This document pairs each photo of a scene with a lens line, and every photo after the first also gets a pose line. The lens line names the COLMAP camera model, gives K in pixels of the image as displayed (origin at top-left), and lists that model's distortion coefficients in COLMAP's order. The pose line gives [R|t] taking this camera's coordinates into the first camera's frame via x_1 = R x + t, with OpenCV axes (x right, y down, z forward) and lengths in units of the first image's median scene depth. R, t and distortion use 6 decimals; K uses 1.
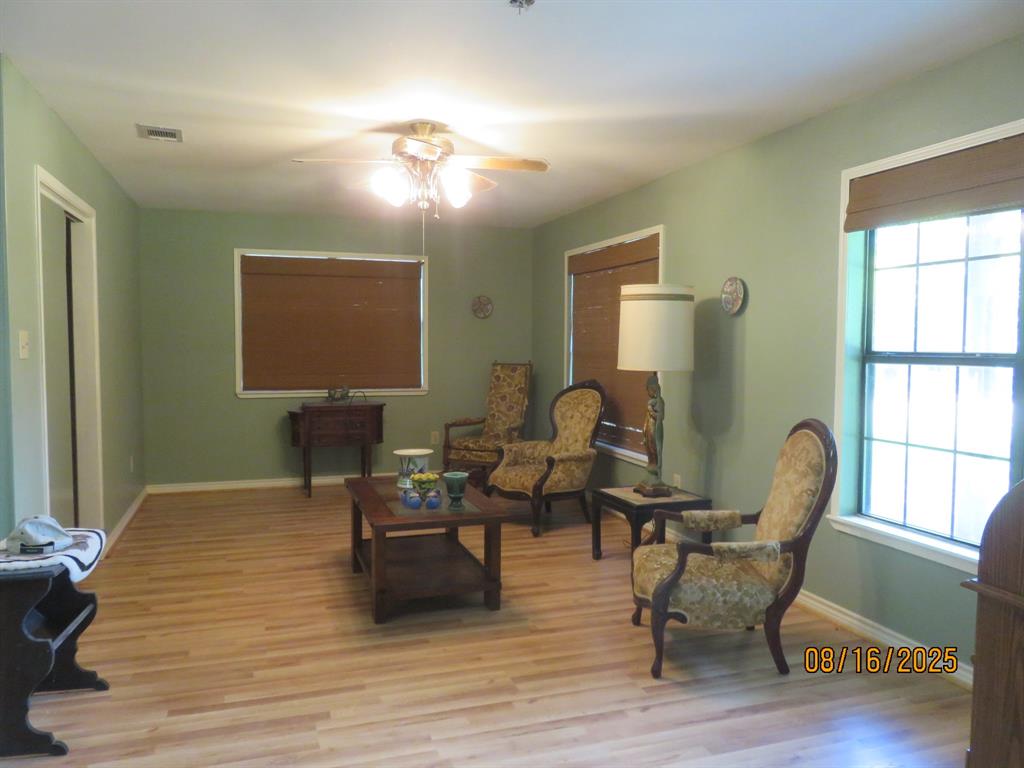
lens RADIAL K [[768.5, 0, 511.9], [0, 768.5, 384.2], [0, 0, 1]] dist [-0.007171, -0.003041]
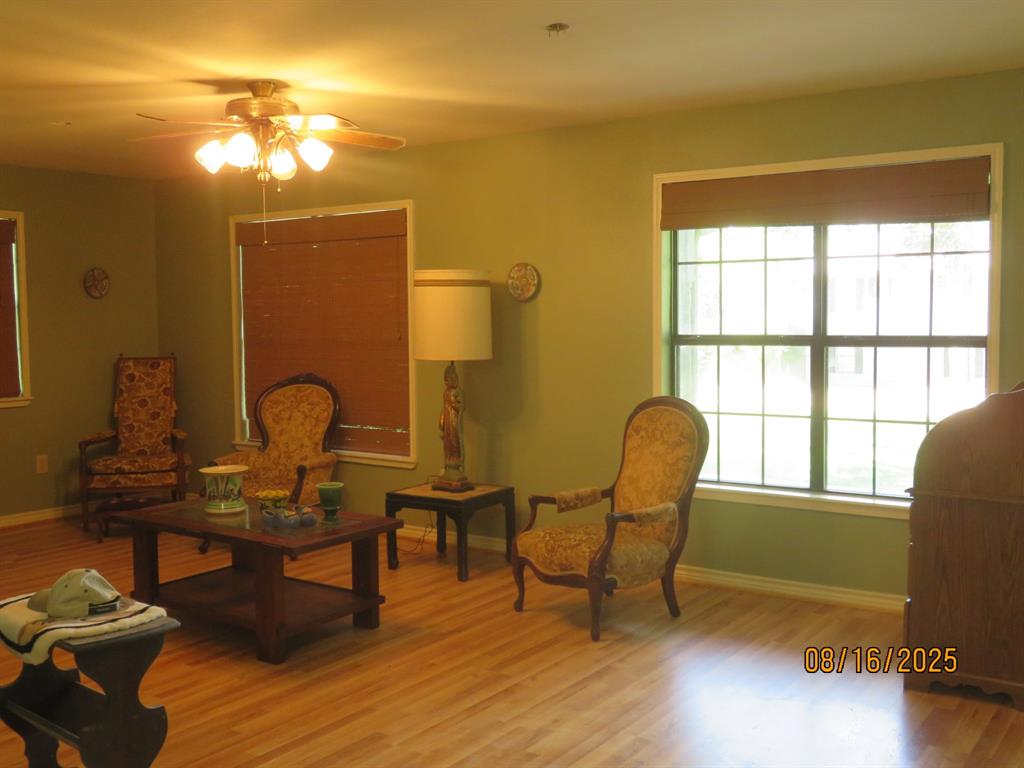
lens RADIAL K [[1053.1, 0, 511.8], [0, 1053.1, 381.8], [0, 0, 1]] dist [-0.025593, 0.000000]
pose [[0.805500, -0.052120, 0.590299, -0.658368], [0.046312, 0.998615, 0.024975, -0.023967], [-0.590783, 0.007221, 0.806798, -0.116461]]
